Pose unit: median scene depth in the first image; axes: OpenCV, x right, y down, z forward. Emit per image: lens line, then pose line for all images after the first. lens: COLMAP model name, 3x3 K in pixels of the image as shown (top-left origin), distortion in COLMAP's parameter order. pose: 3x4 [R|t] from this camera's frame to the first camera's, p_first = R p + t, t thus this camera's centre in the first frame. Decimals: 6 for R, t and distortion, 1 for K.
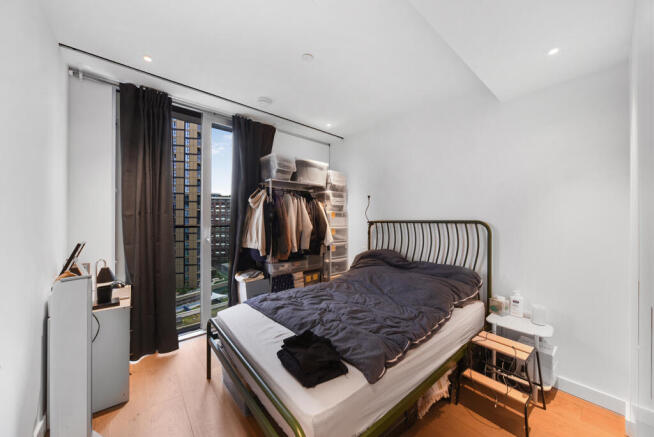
lens RADIAL K [[234.3, 0, 334.6], [0, 234.3, 222.1], [0, 0, 1]] dist [-0.000901, -0.000067]
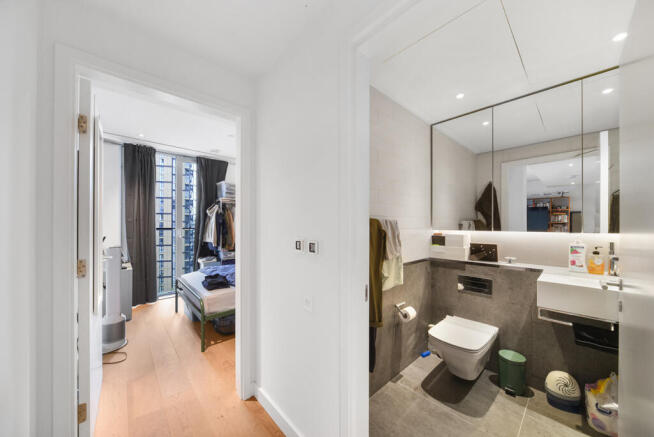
lens RADIAL K [[234.3, 0, 334.6], [0, 234.3, 222.1], [0, 0, 1]] dist [-0.000901, -0.000067]
pose [[0.999459, -0.007576, 0.032003, 0.451213], [0.007849, 0.999934, -0.008416, -0.003050], [-0.031937, 0.008662, 0.999452, -0.611766]]
